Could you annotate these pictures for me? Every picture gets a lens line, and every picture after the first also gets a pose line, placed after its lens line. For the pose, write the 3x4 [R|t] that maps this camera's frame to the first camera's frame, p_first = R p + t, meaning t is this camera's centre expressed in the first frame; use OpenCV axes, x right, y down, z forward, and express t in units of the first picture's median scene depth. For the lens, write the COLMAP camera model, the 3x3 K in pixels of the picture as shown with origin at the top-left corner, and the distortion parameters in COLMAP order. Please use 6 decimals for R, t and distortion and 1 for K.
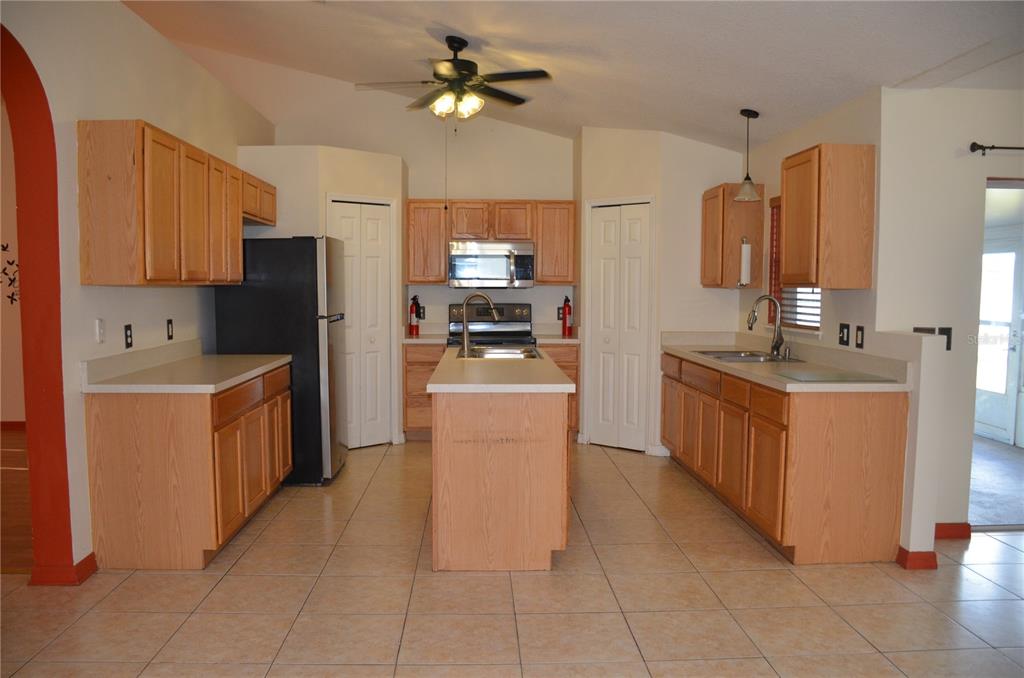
lens RADIAL K [[789.8, 0, 505.9], [0, 789.8, 346.6], [0, 0, 1]] dist [-0.141489, 0.096239]
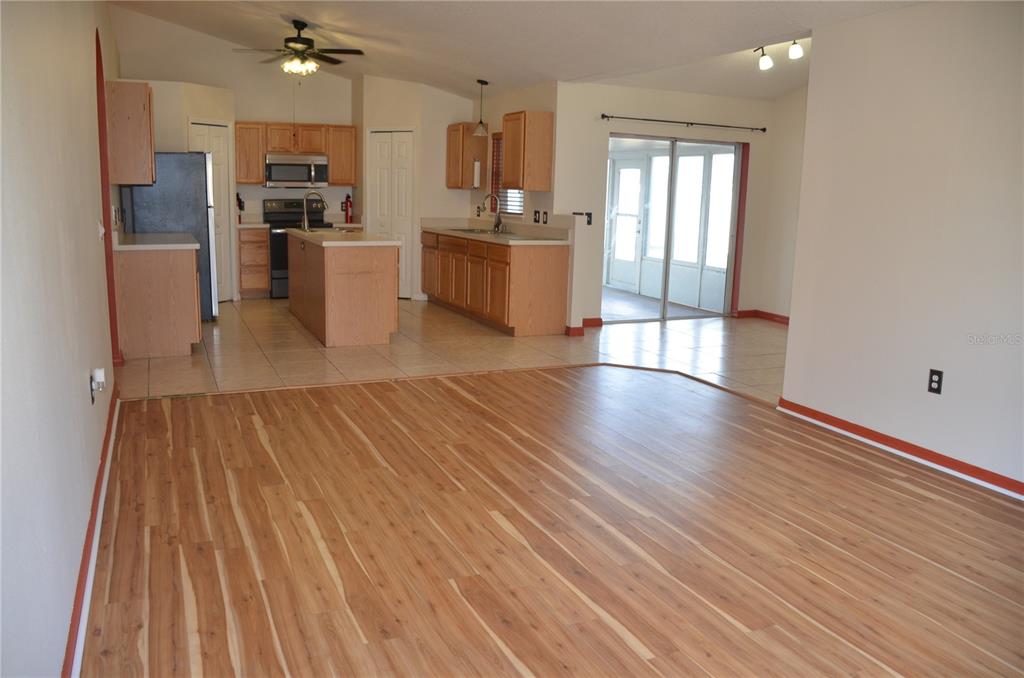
lens RADIAL K [[789.2, 0, 506.5], [0, 789.2, 340.1], [0, 0, 1]] dist [-0.140496, 0.087274]
pose [[0.926610, -0.052080, 0.372399, -0.268053], [0.007909, 0.992842, 0.119171, 0.042618], [-0.375940, -0.107480, 0.920390, -0.571120]]
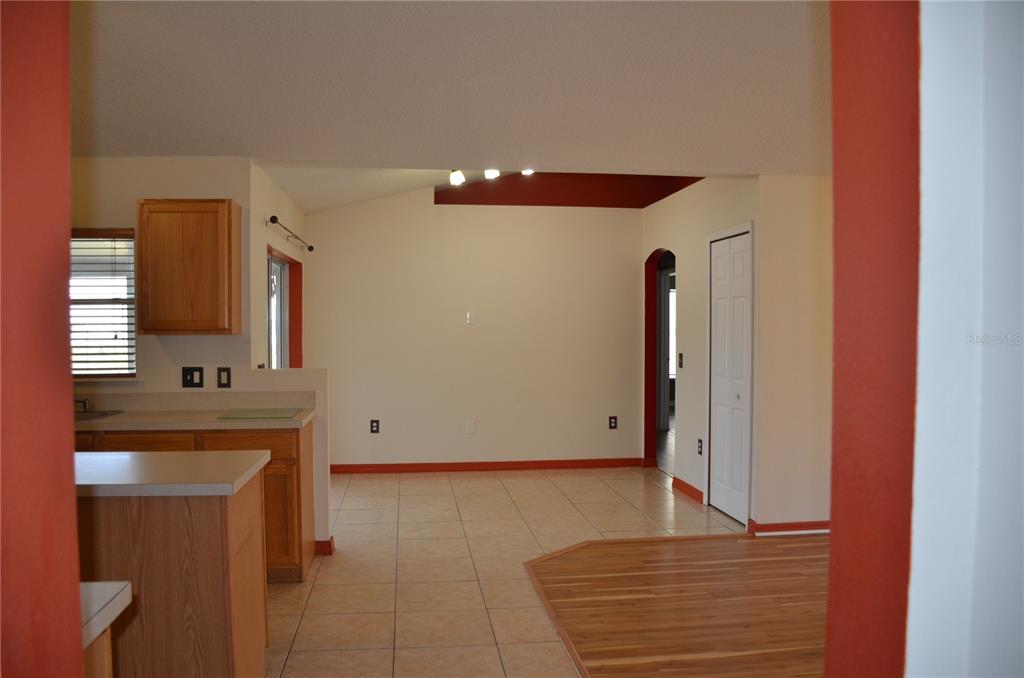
lens RADIAL K [[789.8, 0, 505.9], [0, 789.8, 346.6], [0, 0, 1]] dist [-0.141489, 0.096239]
pose [[-0.087291, -0.035150, 0.995563, -0.549820], [0.072065, 0.996536, 0.041503, -0.059868], [-0.993573, 0.075368, -0.084456, 0.561409]]
